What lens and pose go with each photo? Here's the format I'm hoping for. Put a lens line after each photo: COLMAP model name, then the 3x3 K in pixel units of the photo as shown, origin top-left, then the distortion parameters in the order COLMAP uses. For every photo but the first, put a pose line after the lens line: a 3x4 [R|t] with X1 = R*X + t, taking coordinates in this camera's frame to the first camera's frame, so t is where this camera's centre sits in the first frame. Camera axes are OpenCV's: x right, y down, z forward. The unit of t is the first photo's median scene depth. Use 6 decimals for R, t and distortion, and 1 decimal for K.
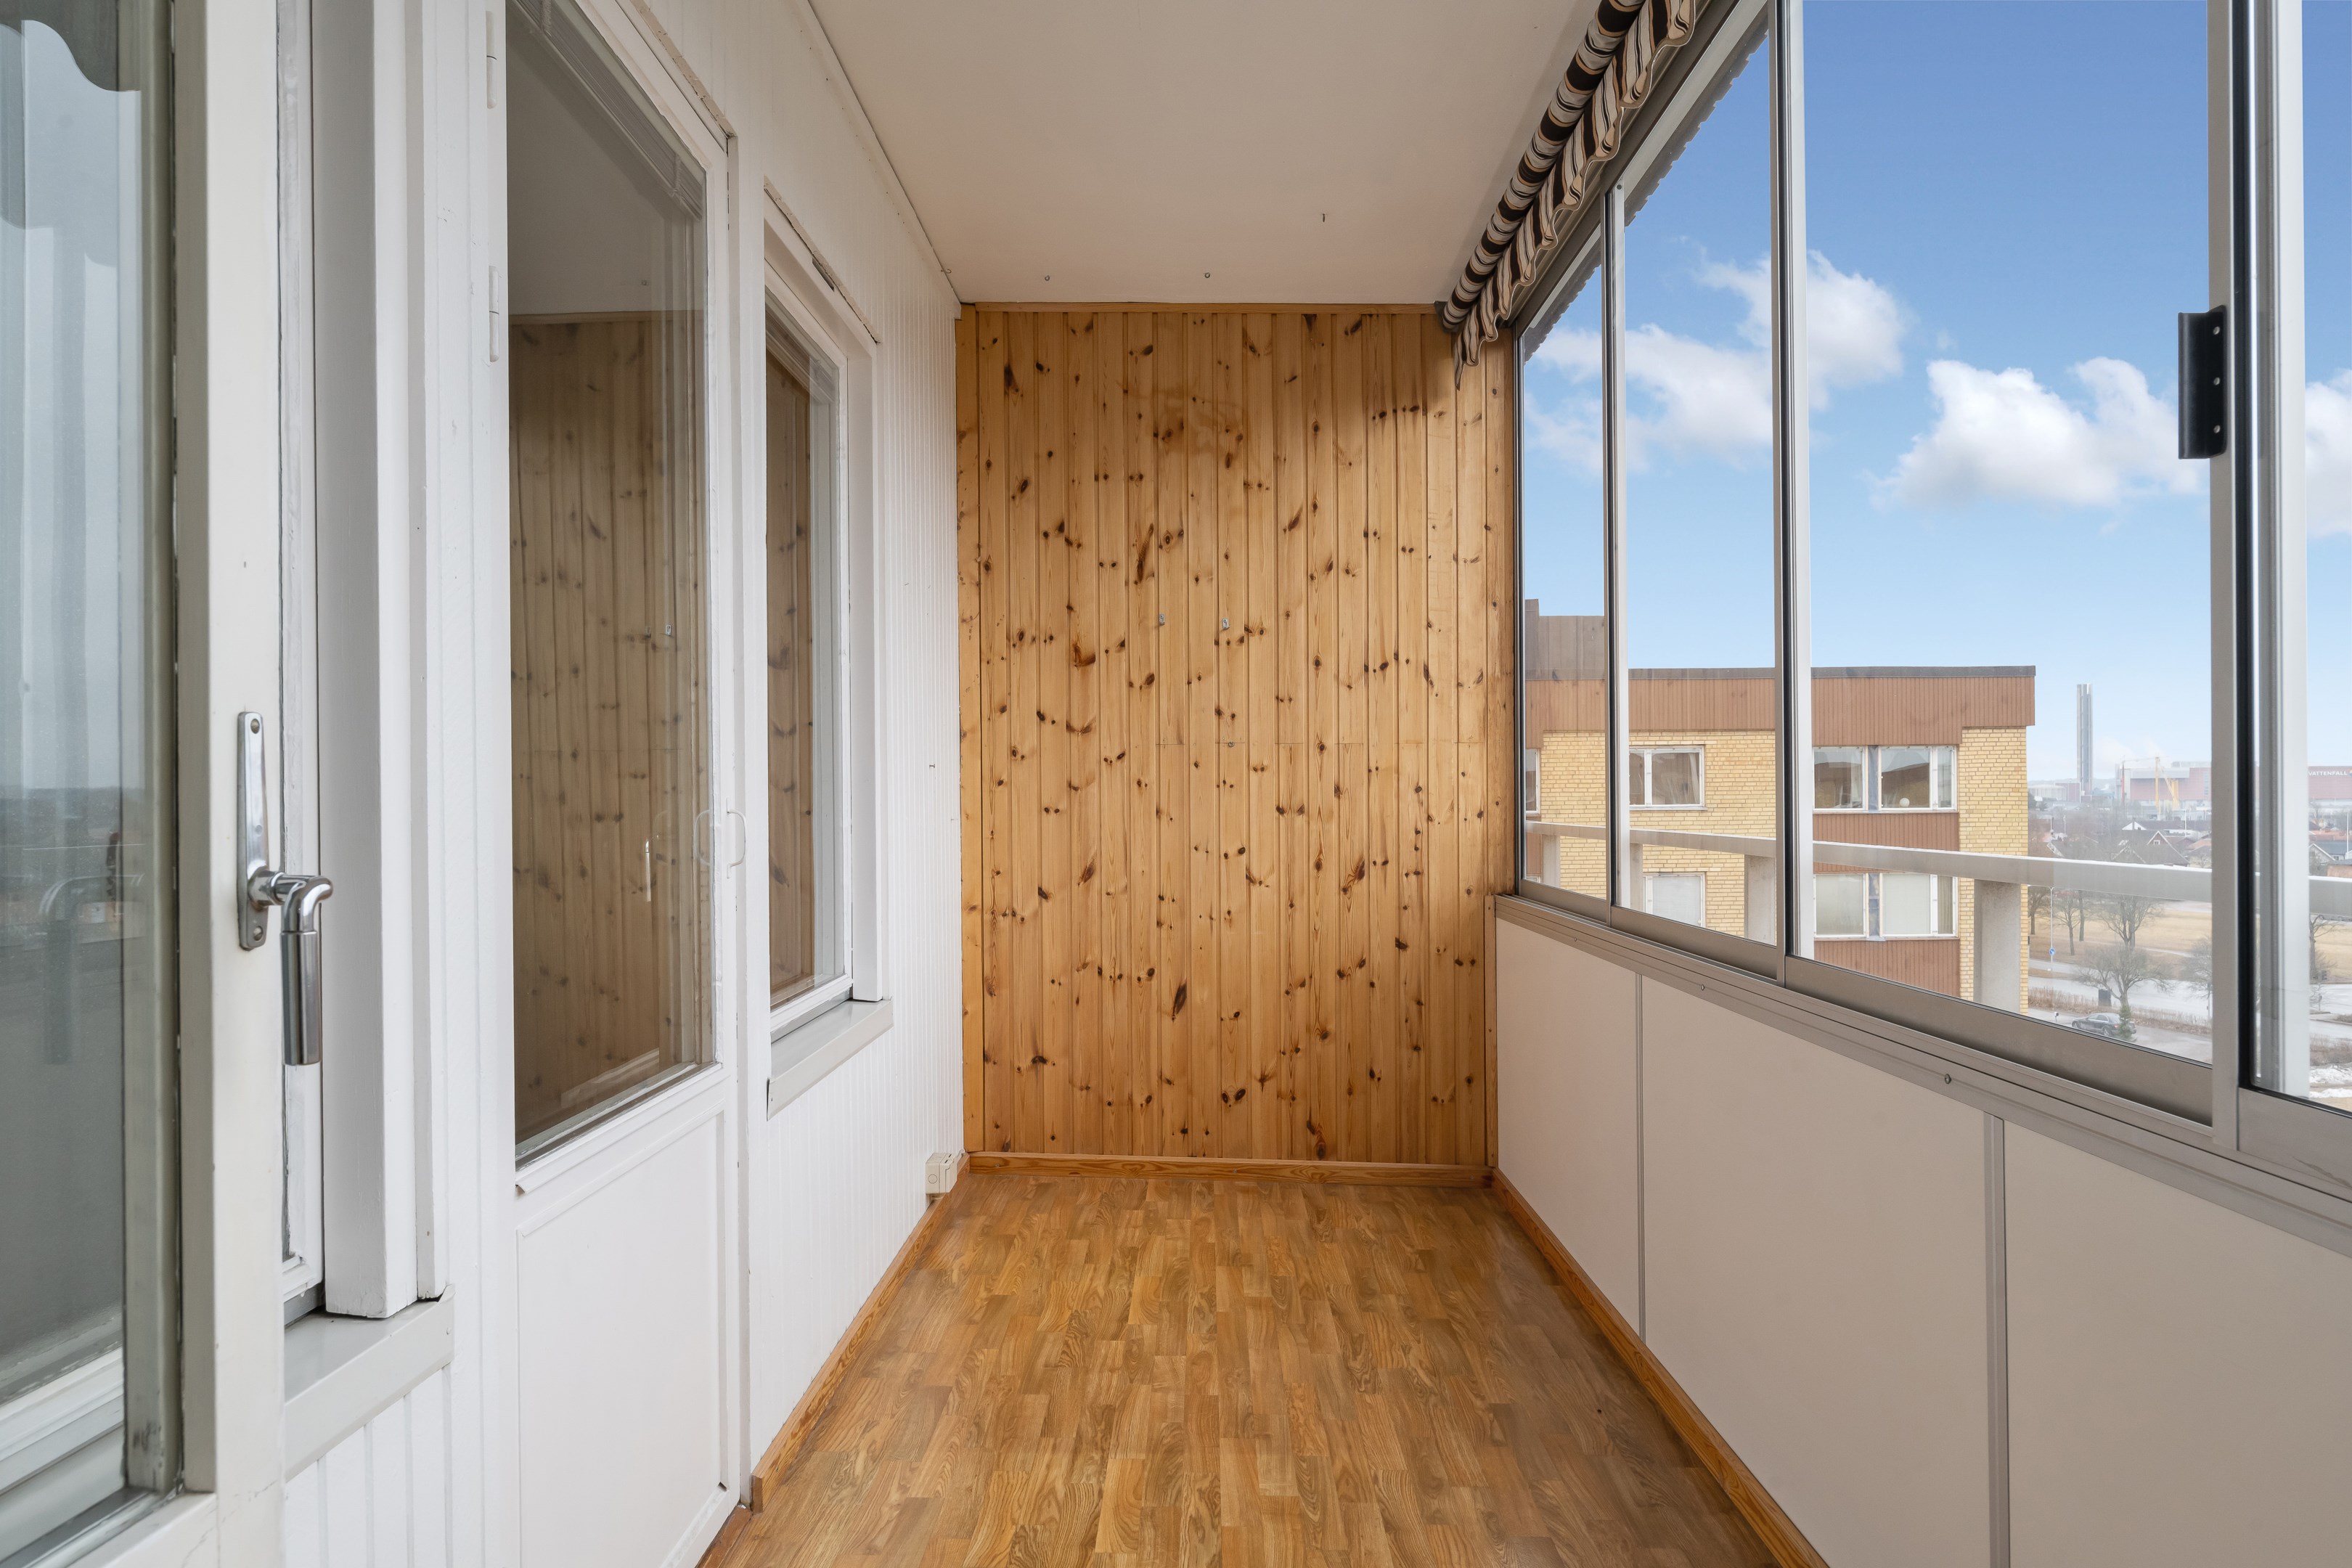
lens RADIAL K [[1606.4, 0, 1181.0], [0, 1606.4, 797.3], [0, 0, 1]] dist [-0.002678, 0.002251]
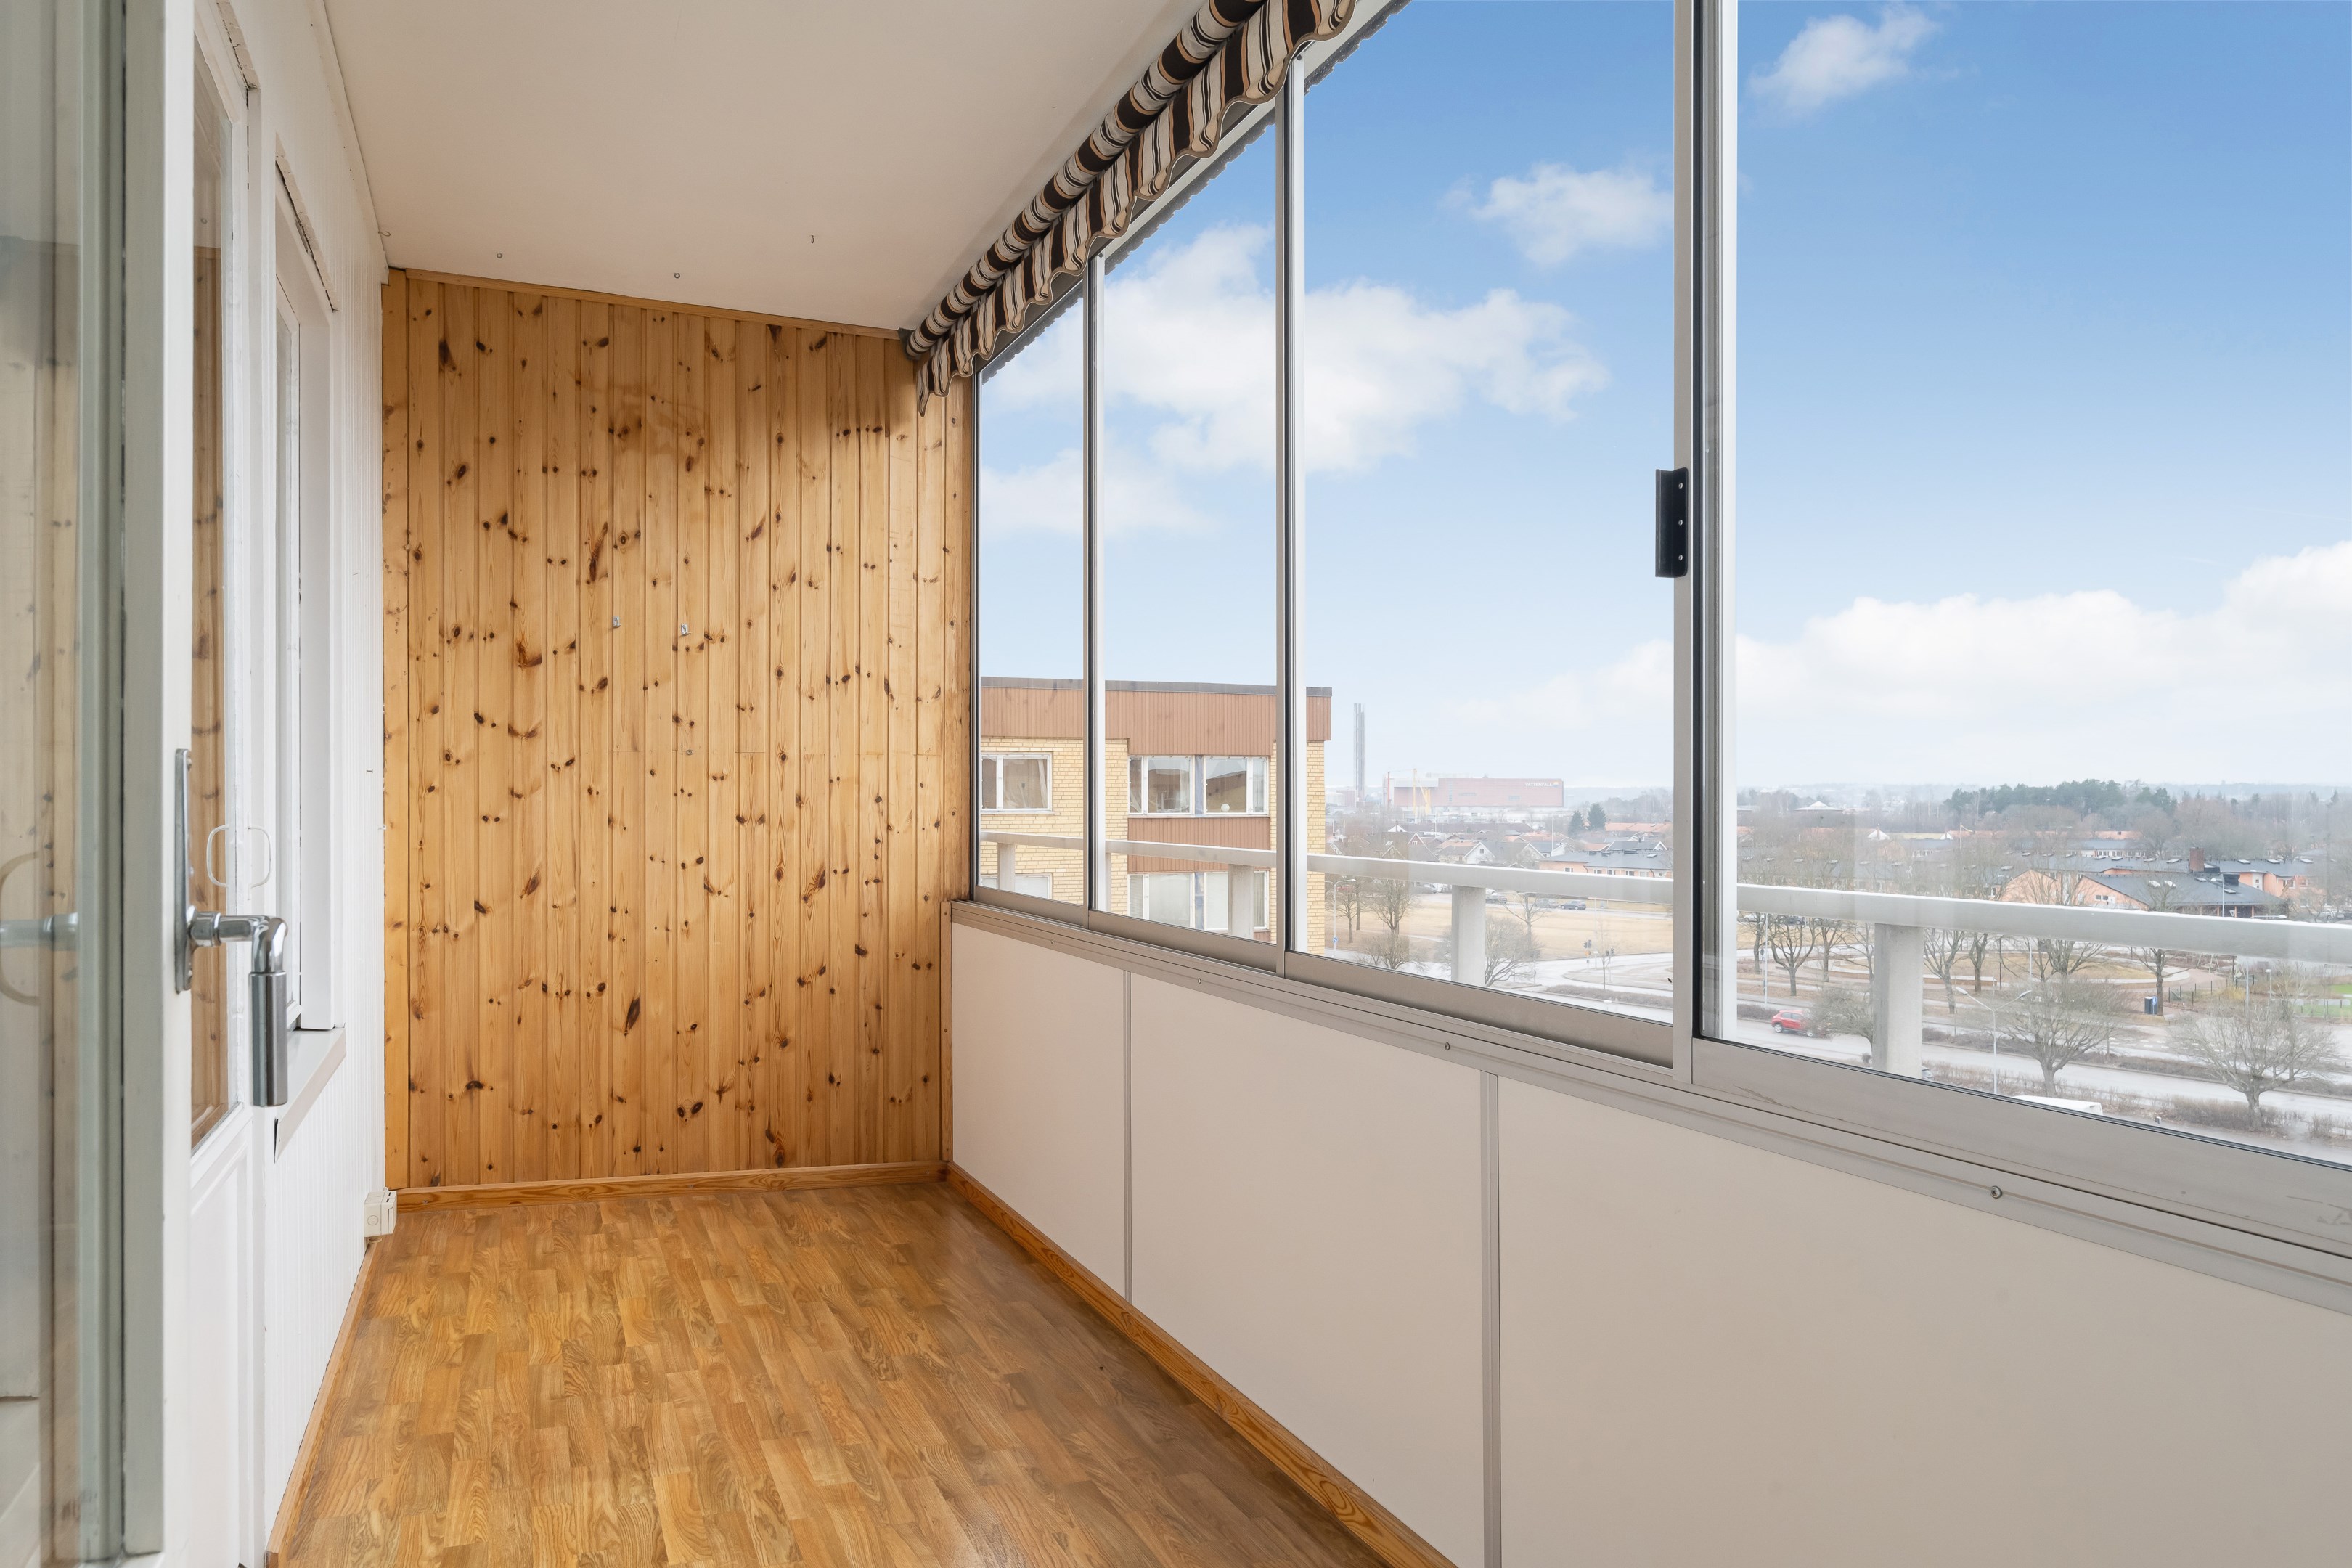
lens RADIAL K [[1616.1, 0, 1177.6], [0, 1616.1, 794.6], [0, 0, 1]] dist [0.000036, 0.003705]
pose [[0.920283, 0.008788, 0.391154, -0.110958], [-0.007710, 0.999961, -0.004325, -0.007024], [-0.391177, 0.000965, 0.920315, -0.038652]]
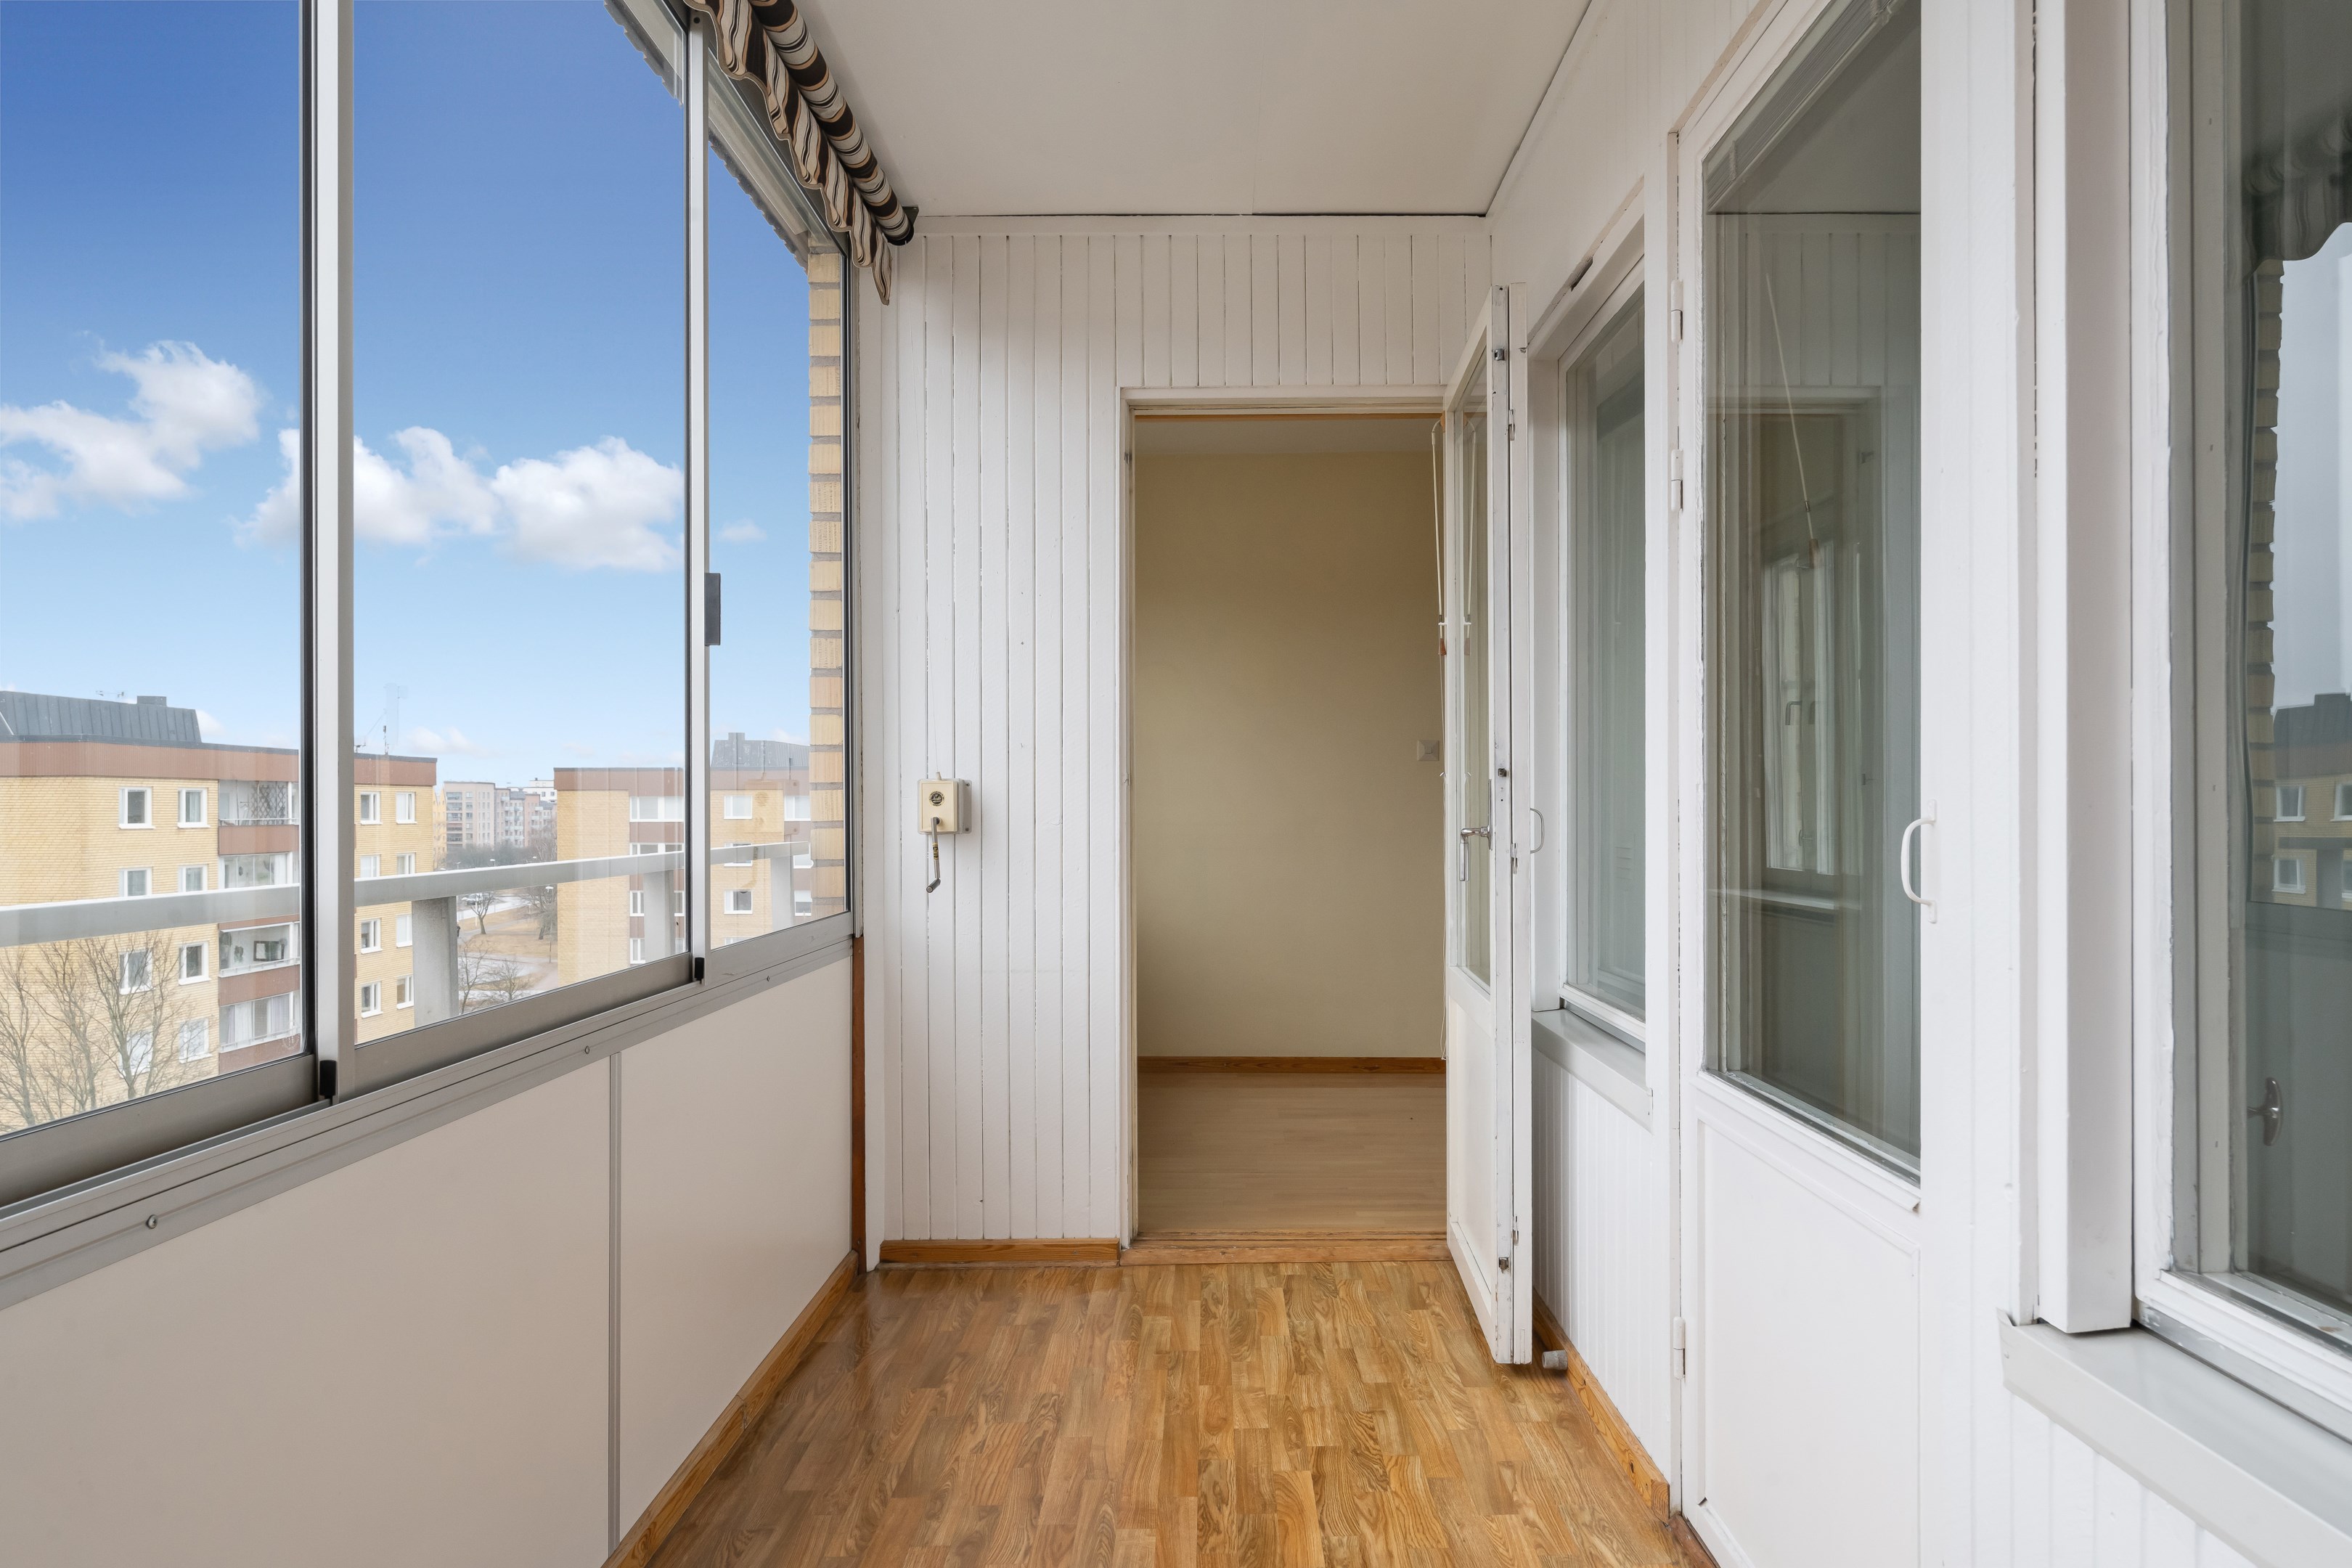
lens RADIAL K [[1616.1, 0, 1177.6], [0, 1616.1, 794.6], [0, 0, 1]] dist [0.000036, 0.003705]
pose [[-0.999954, 0.008974, 0.003335, 0.026355], [0.008971, 0.999959, -0.001179, -0.003775], [-0.003345, -0.001149, -0.999994, 1.770833]]
